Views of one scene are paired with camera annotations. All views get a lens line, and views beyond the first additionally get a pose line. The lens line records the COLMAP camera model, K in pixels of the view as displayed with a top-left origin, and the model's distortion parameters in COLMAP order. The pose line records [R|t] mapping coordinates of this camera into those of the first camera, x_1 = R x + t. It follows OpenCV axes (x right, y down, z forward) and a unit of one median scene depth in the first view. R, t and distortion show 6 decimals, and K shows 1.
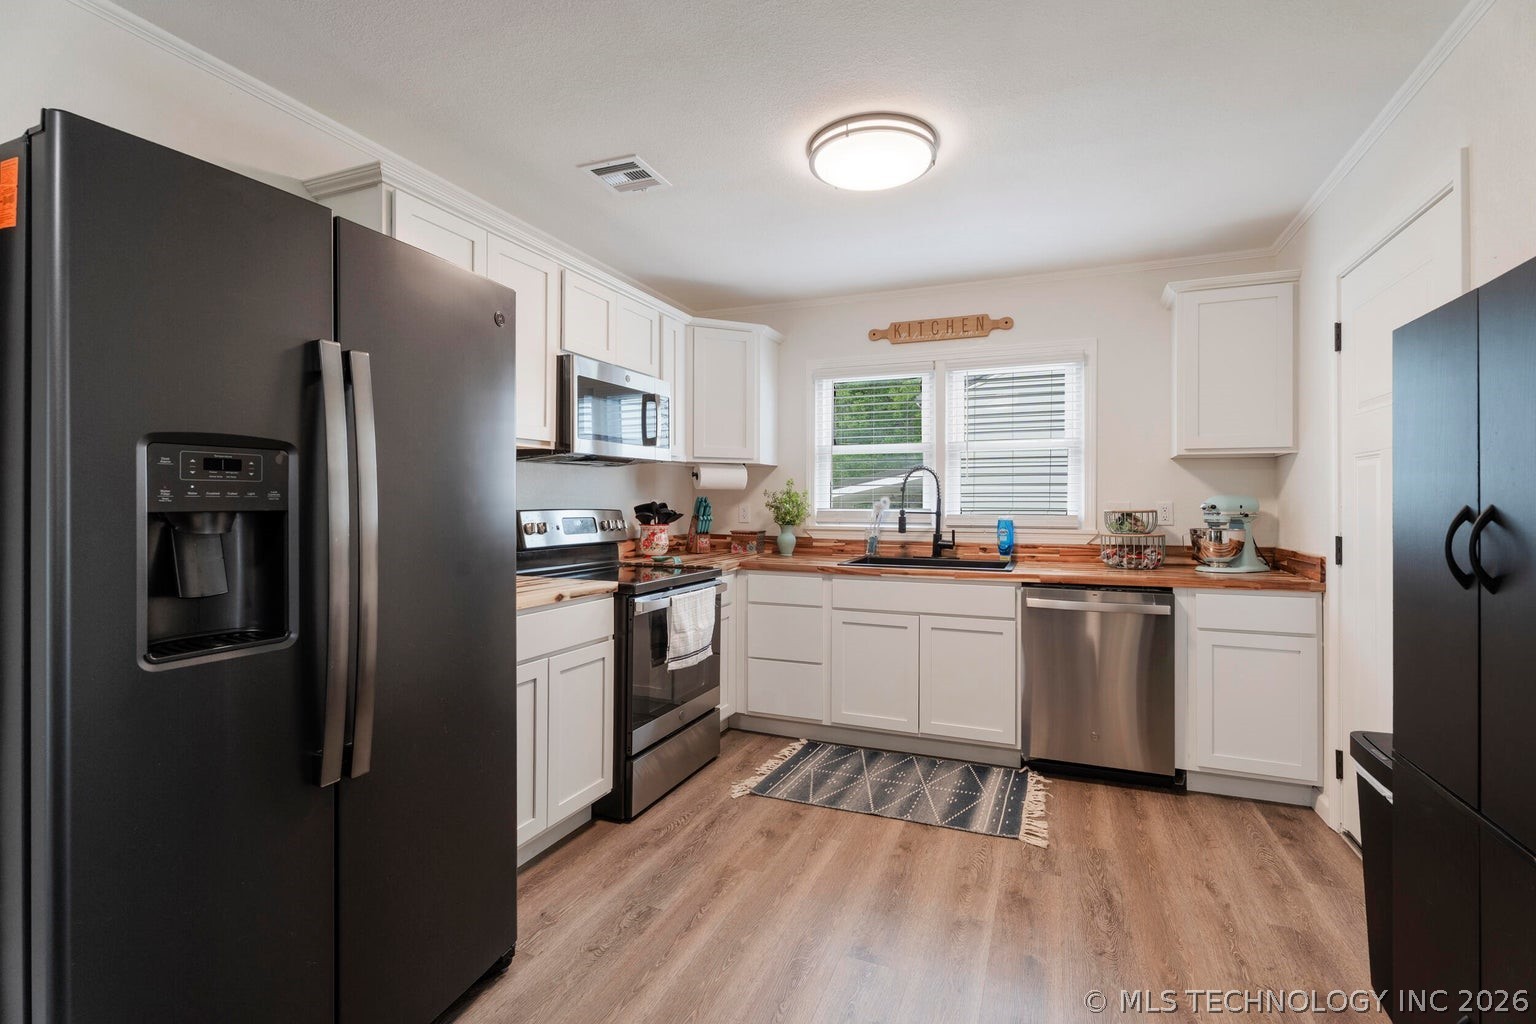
lens RADIAL K [[708.5, 0, 766.6], [0, 708.5, 493.6], [0, 0, 1]] dist [-0.008994, 0.003723]
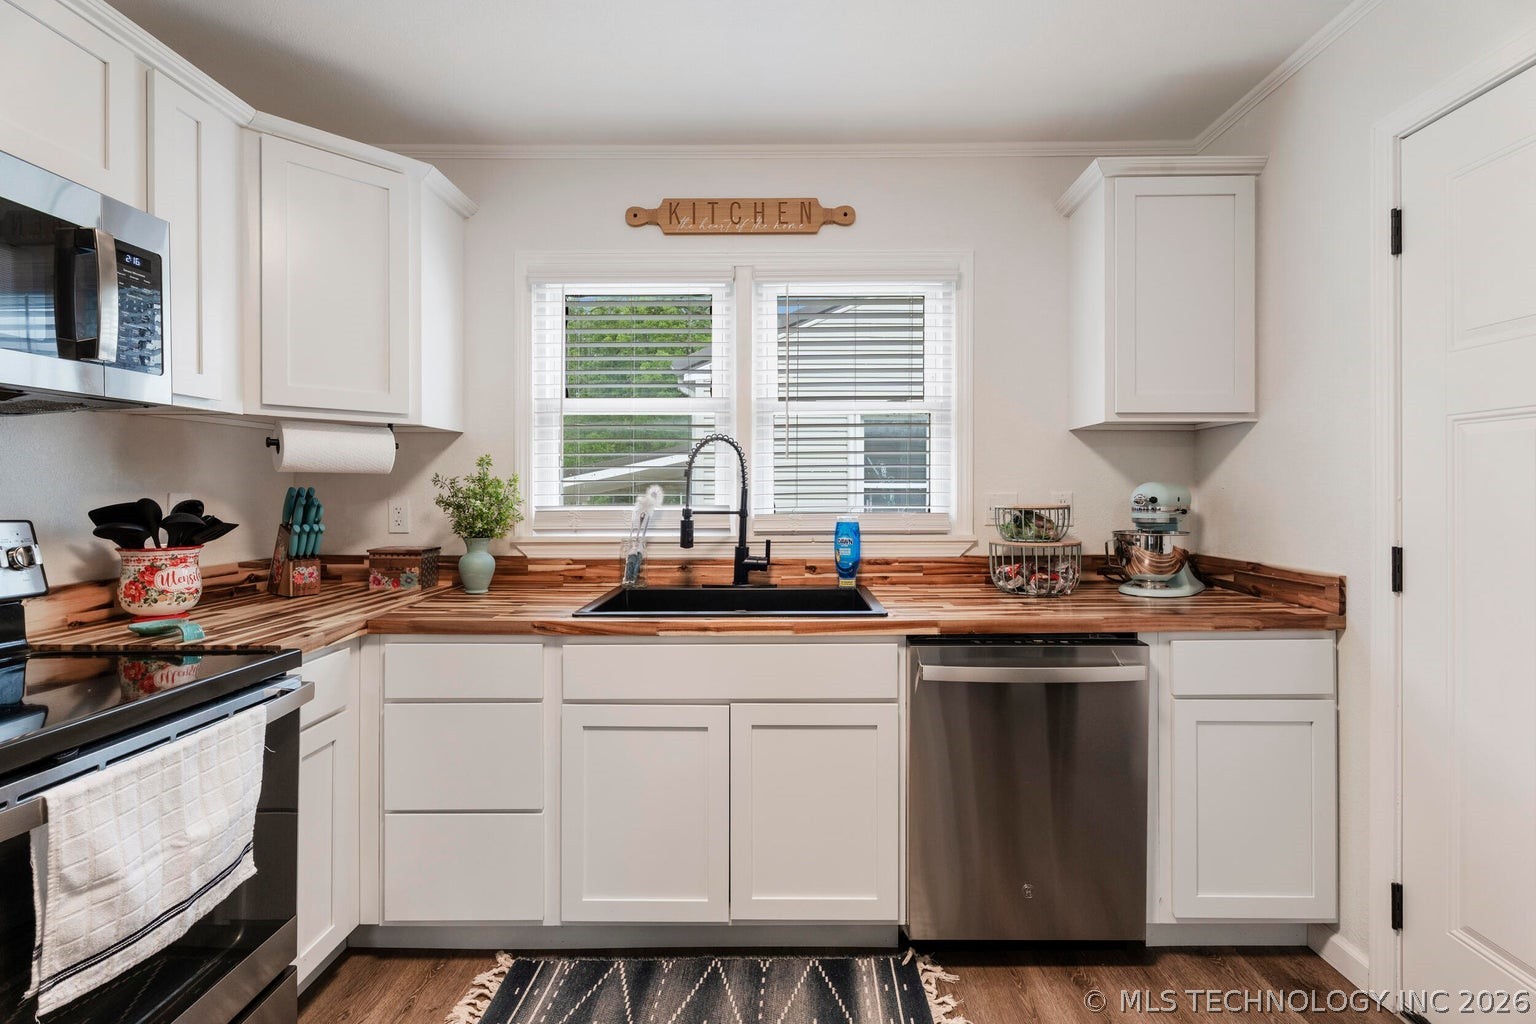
lens RADIAL K [[708.5, 0, 788.6], [0, 708.5, 484.4], [0, 0, 1]] dist [-0.008994, 0.003723]
pose [[0.922629, -0.002103, 0.385684, 0.045509], [0.000683, 0.999992, 0.003819, 0.000950], [-0.385689, -0.003260, 0.922623, 0.449917]]
